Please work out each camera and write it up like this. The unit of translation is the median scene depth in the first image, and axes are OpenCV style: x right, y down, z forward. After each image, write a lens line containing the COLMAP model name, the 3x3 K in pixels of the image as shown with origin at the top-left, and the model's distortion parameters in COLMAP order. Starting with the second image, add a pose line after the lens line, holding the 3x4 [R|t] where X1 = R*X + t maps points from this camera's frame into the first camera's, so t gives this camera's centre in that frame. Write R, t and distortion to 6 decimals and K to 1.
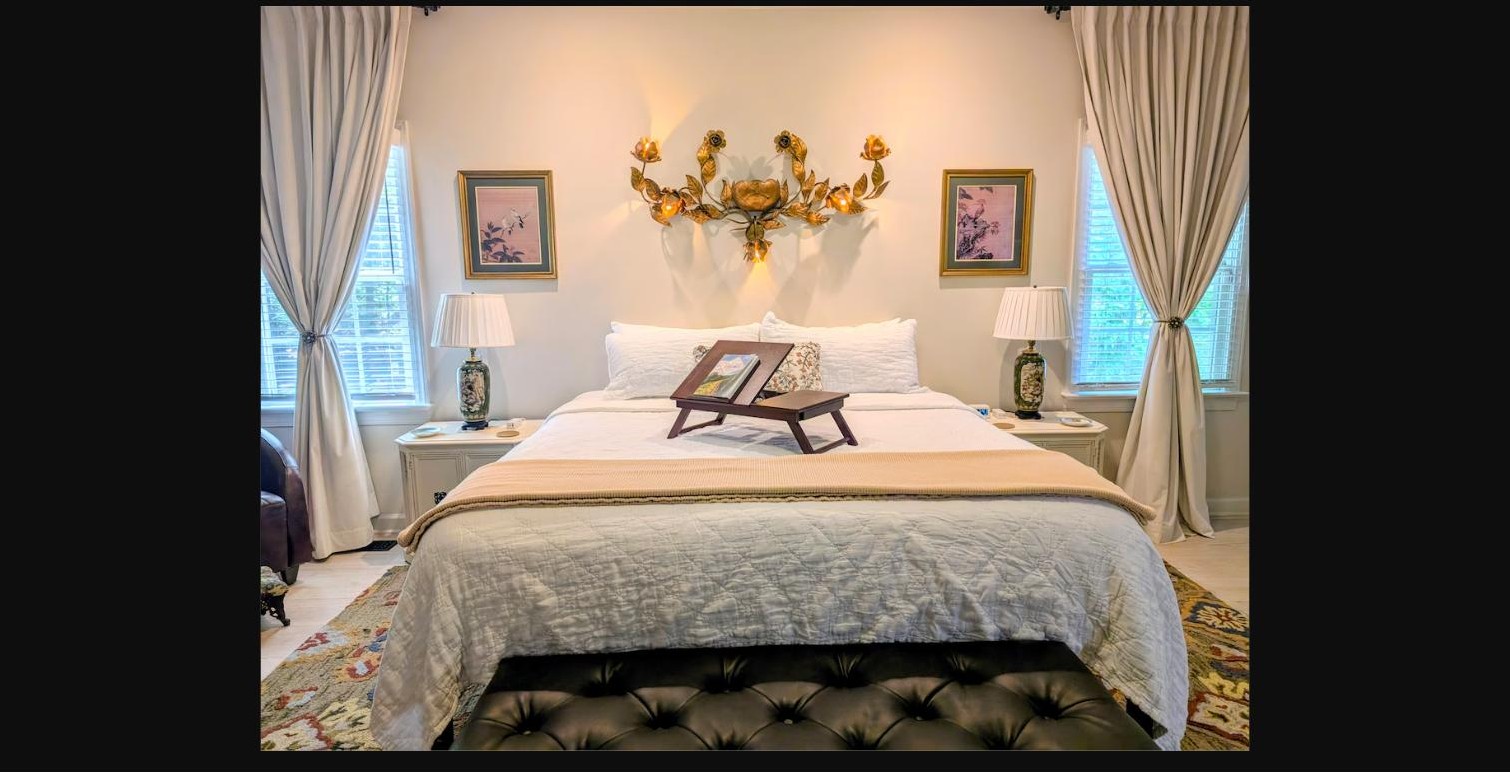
lens RADIAL K [[710.7, 0, 753.0], [0, 710.7, 374.5], [0, 0, 1]] dist [0.006029, -0.000068]
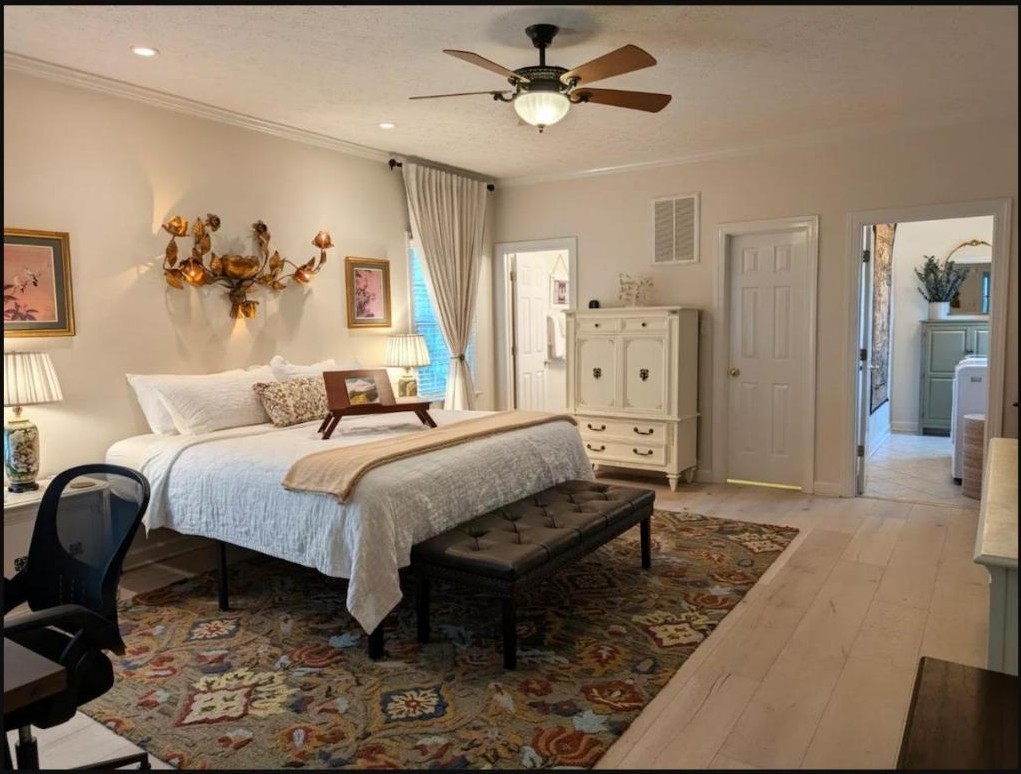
lens RADIAL K [[734.1, 0, 515.3], [0, 734.1, 385.5], [0, 0, 1]] dist [0.008064, -0.002628]
pose [[0.568359, -0.076572, 0.819210, -0.802007], [0.135064, 0.990836, -0.001092, 0.024944], [-0.811620, 0.111266, 0.573492, -0.127723]]
